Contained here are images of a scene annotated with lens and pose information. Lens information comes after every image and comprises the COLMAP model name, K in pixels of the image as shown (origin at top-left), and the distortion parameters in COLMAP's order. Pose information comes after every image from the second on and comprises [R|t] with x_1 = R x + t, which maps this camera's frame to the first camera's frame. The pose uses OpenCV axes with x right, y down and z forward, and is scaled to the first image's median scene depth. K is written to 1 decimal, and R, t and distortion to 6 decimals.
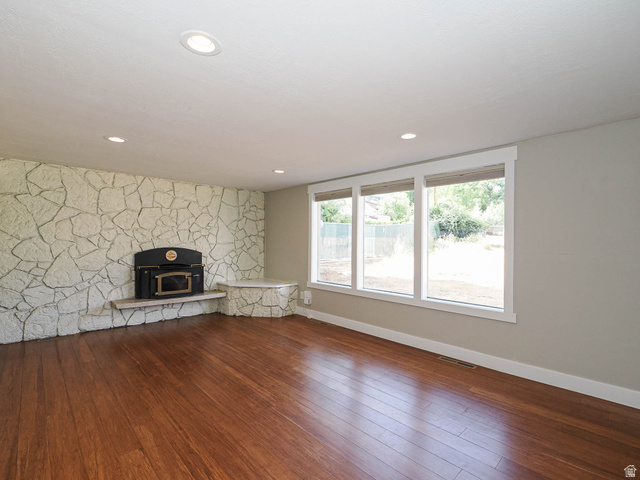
lens RADIAL K [[306.2, 0, 319.1], [0, 306.2, 239.4], [0, 0, 1]] dist [-0.006325, -0.001377]
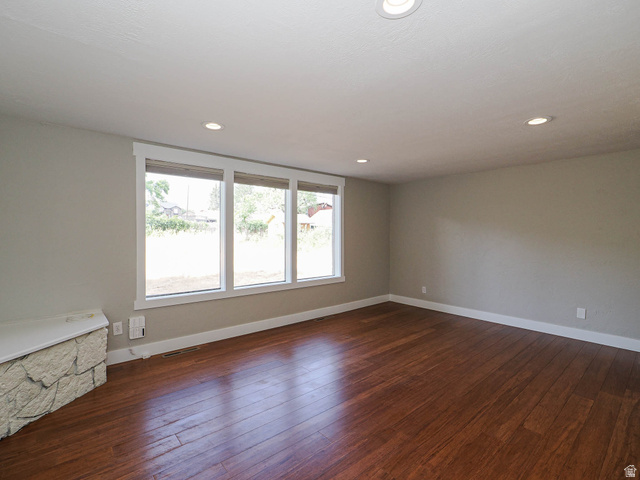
lens RADIAL K [[306.2, 0, 316.8], [0, 306.2, 235.6], [0, 0, 1]] dist [-0.006325, -0.001377]
pose [[0.048852, -0.014742, 0.998697, -0.725971], [-0.010640, 0.999827, 0.015279, -0.005759], [-0.998749, -0.011372, 0.048686, 0.718180]]
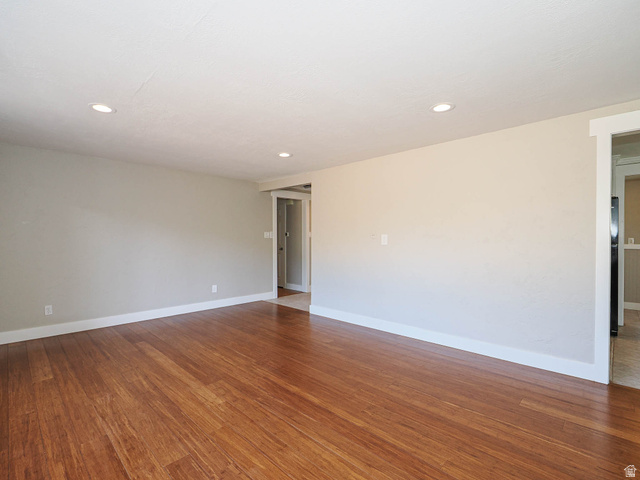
lens RADIAL K [[306.2, 0, 316.8], [0, 306.2, 239.6], [0, 0, 1]] dist [-0.006325, -0.001377]
pose [[-0.999335, -0.008835, -0.035376, -0.190539], [-0.008766, 0.999959, -0.002097, 0.027767], [0.035393, -0.001786, -0.999372, 1.204260]]
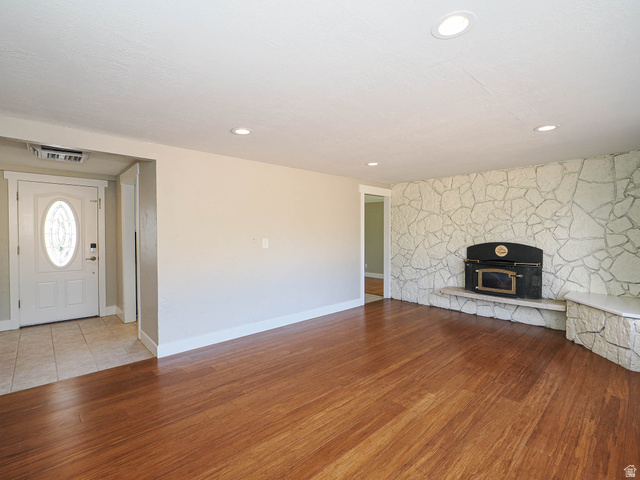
lens RADIAL K [[306.2, 0, 313.6], [0, 306.2, 240.8], [0, 0, 1]] dist [-0.006325, -0.001377]
pose [[-0.015122, 0.016361, -0.999752, 0.502716], [0.007998, 0.999836, 0.016241, 0.002019], [0.999854, -0.007751, -0.015250, 0.491589]]
